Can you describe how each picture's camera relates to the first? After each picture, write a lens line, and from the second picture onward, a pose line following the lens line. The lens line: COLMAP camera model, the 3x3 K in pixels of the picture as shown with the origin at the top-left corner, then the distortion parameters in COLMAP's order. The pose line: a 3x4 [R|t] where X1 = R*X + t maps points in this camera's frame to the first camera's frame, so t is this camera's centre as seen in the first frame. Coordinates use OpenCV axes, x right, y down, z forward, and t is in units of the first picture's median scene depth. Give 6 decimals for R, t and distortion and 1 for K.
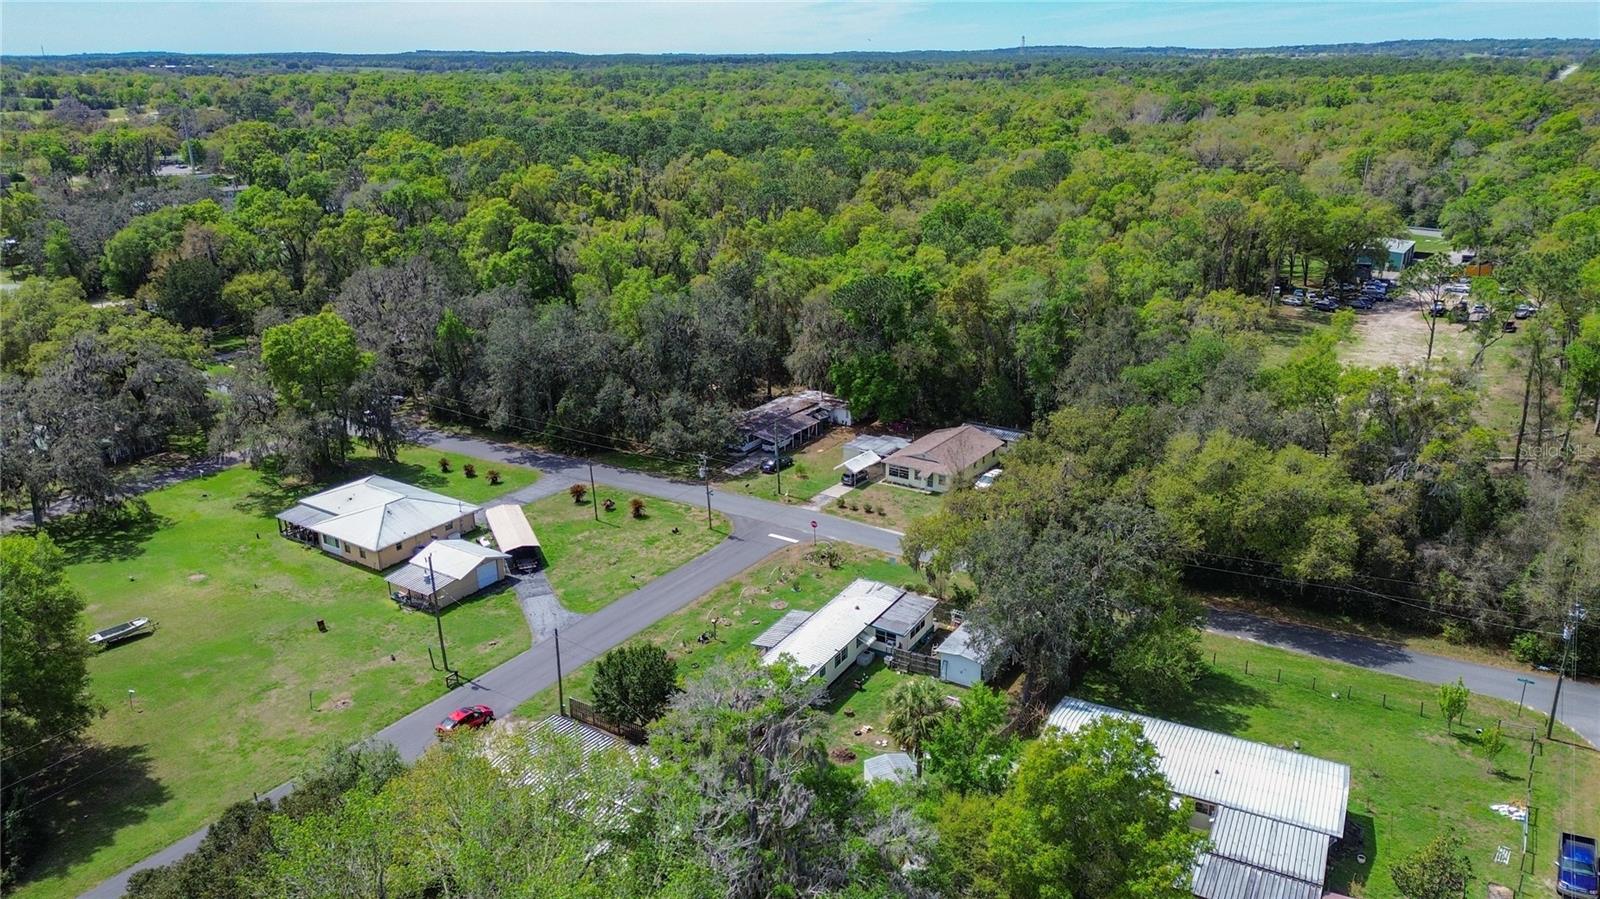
lens RADIAL K [[1127.1, 0, 800.0], [0, 1127.1, 449.5], [0, 0, 1]] dist [0.074069, -0.067528]
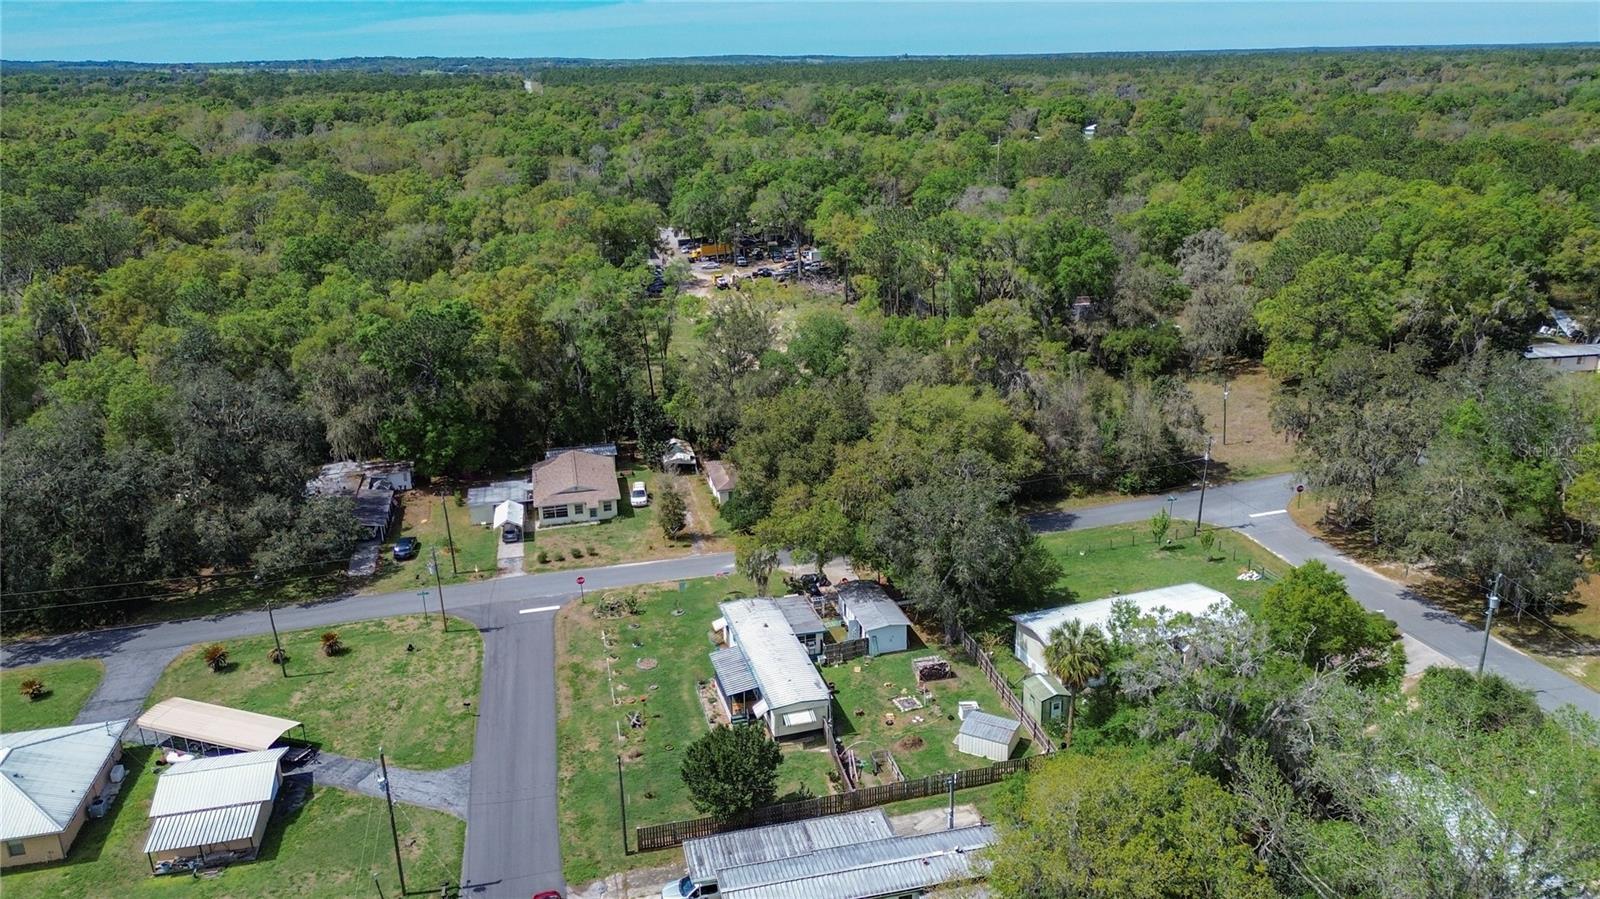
lens RADIAL K [[1127.1, 0, 800.0], [0, 1127.1, 449.5], [0, 0, 1]] dist [0.074069, -0.067528]
pose [[0.683746, -0.239353, 0.689349, -0.419879], [0.247692, 0.964716, 0.089285, -0.065690], [-0.686396, 0.109698, 0.718907, 0.181793]]
